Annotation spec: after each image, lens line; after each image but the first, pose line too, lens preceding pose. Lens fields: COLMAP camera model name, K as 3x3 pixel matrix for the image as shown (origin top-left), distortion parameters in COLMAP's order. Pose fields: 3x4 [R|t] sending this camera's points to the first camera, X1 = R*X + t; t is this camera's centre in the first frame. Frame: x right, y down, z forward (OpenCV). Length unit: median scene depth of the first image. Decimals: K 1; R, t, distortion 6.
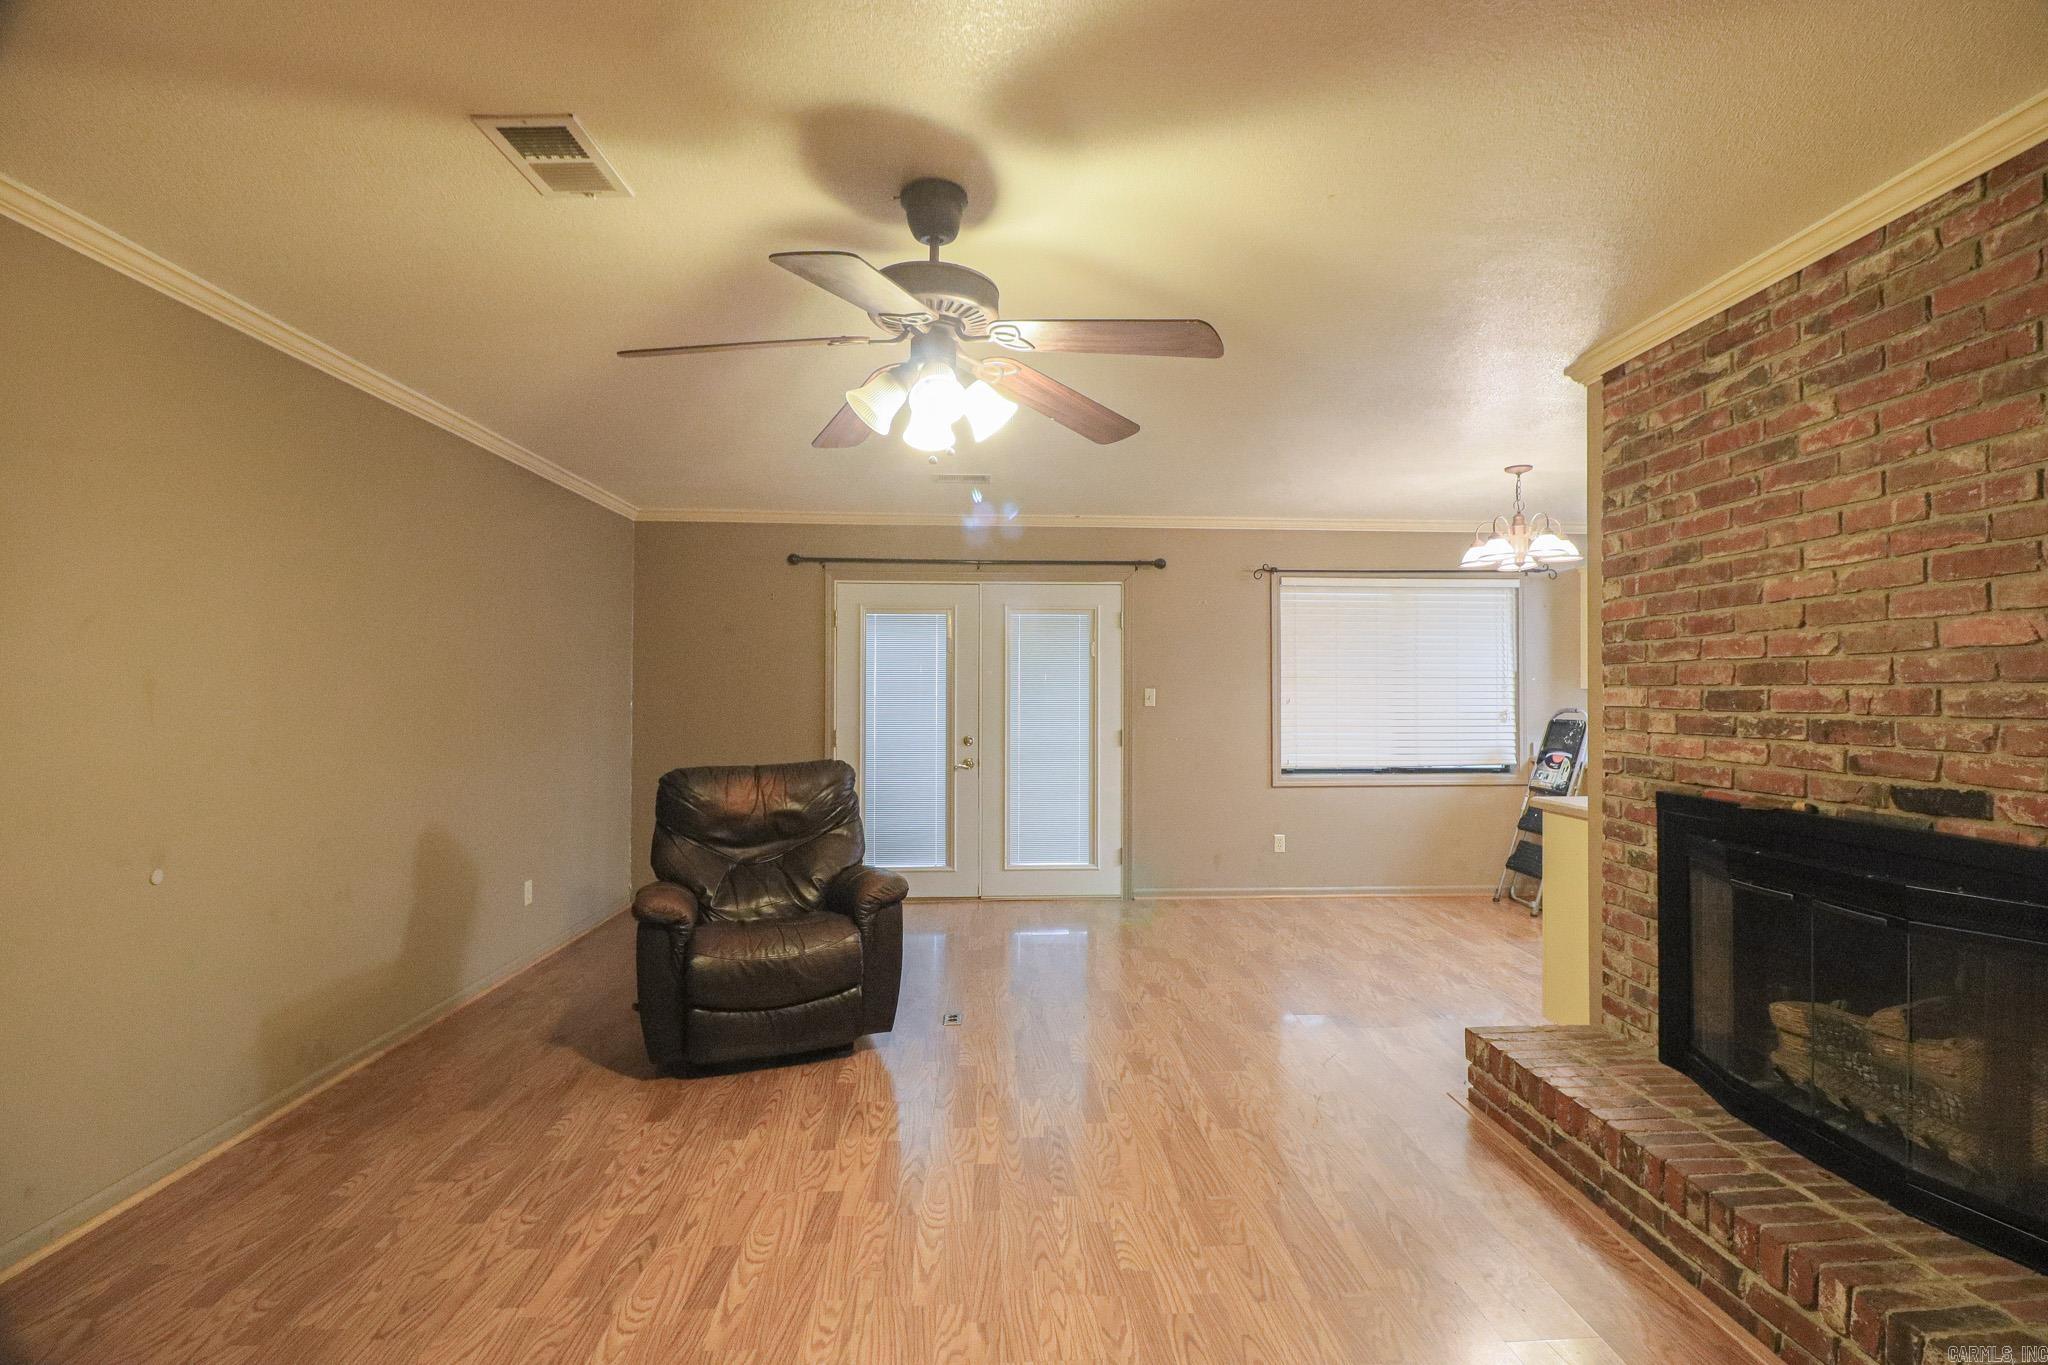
lens RADIAL K [[941.6, 0, 1043.0], [0, 941.6, 683.8], [0, 0, 1]] dist [0.001120, -0.013563]
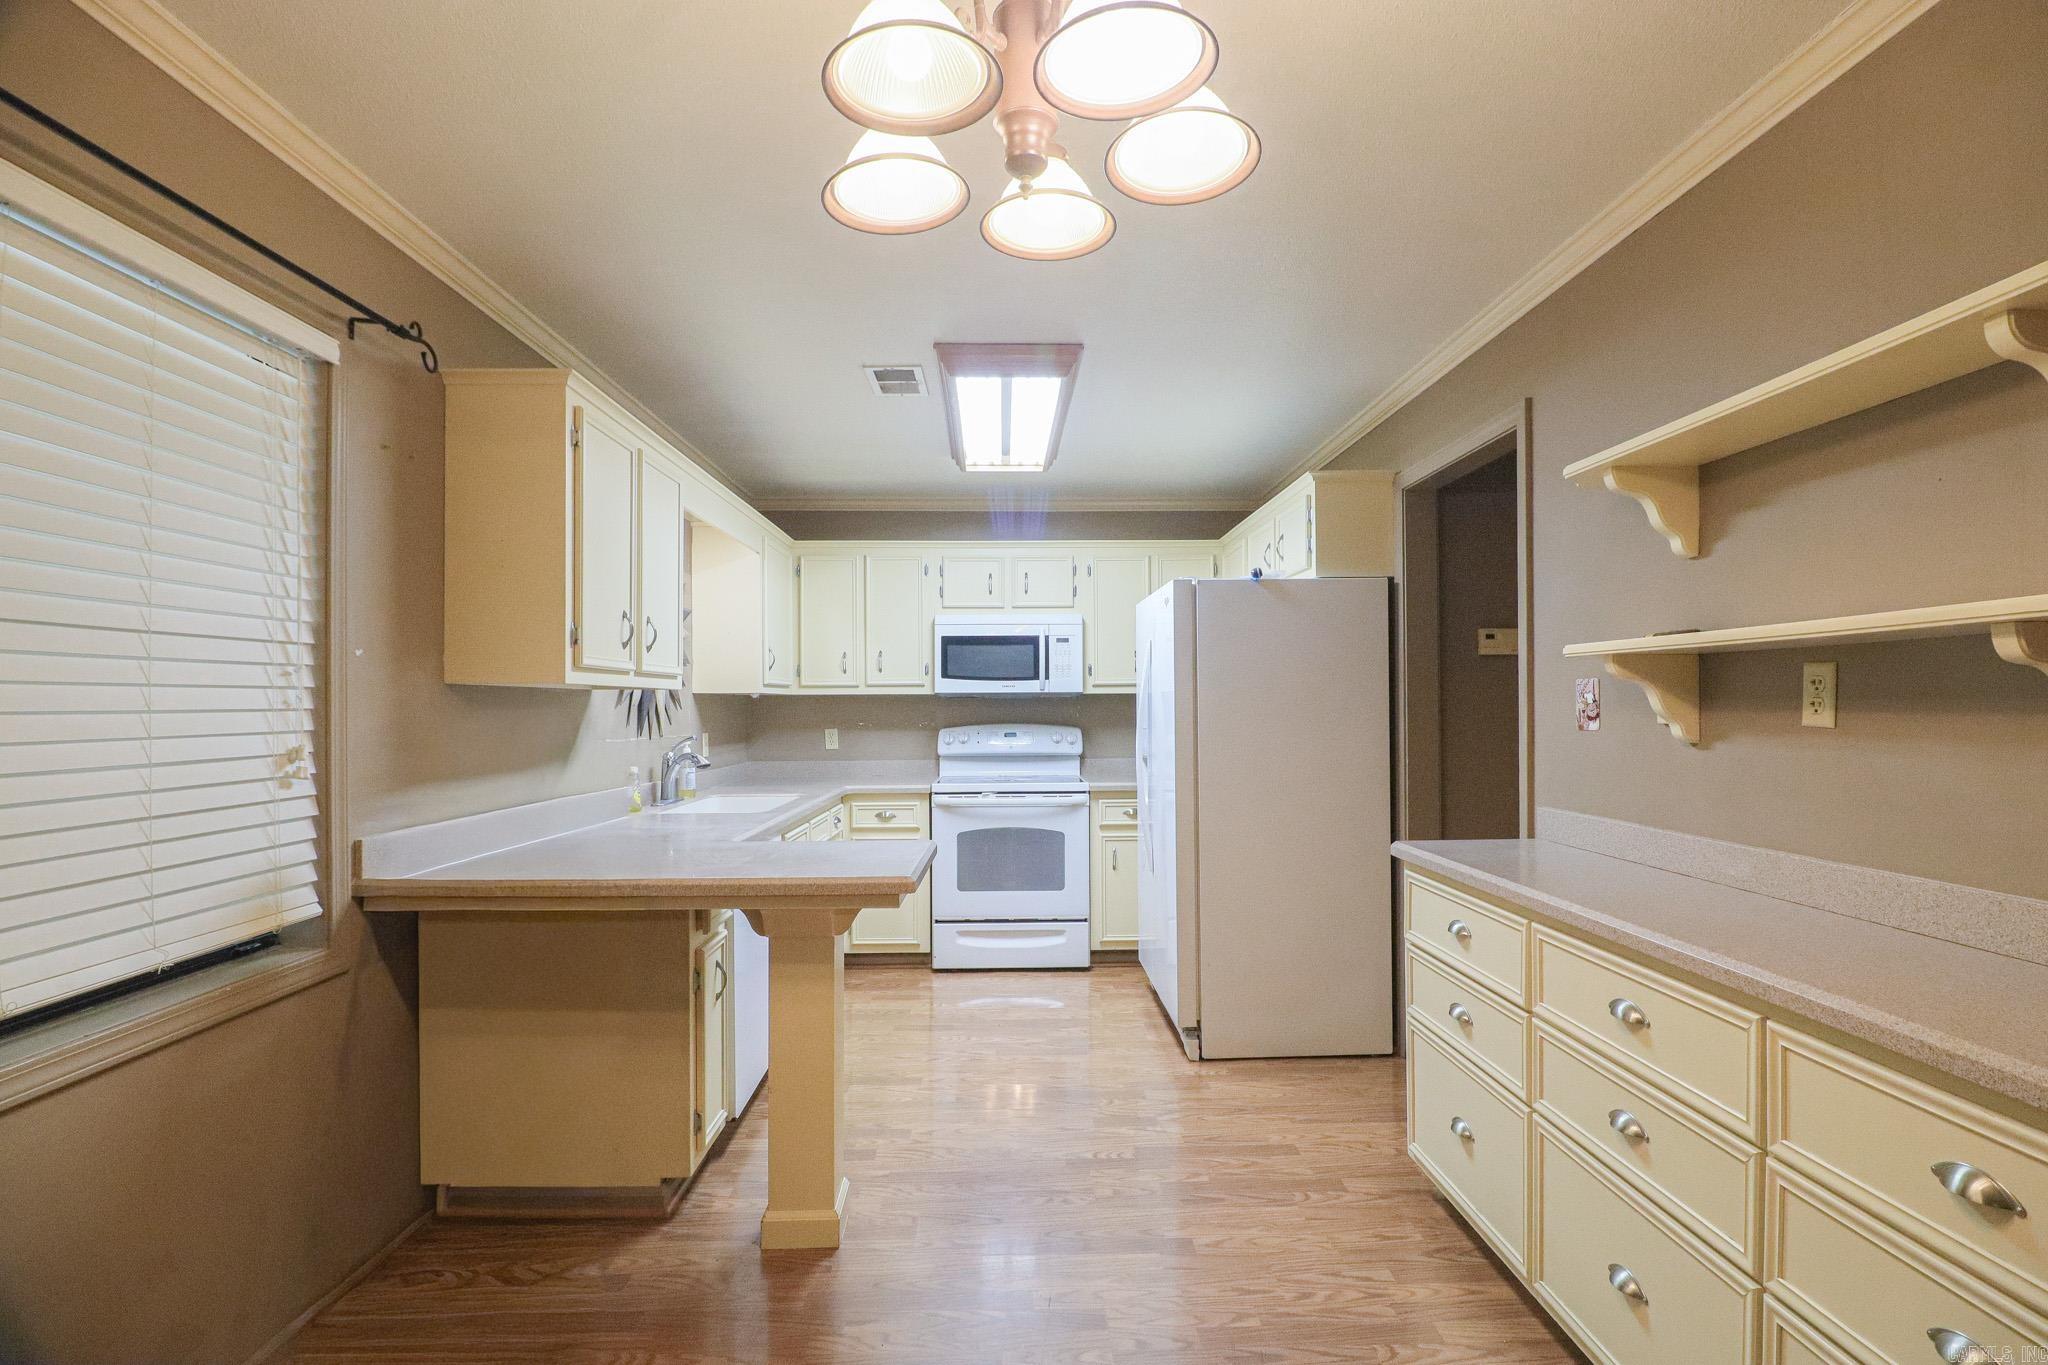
lens RADIAL K [[966.8, 0, 1059.5], [0, 966.8, 706.4], [0, 0, 1]] dist [-0.000328, -0.000175]
pose [[0.010736, -0.007153, 0.999917, 0.414433], [-0.006706, 0.999951, 0.007225, 0.024253], [-0.999920, -0.006783, 0.010687, 1.728323]]
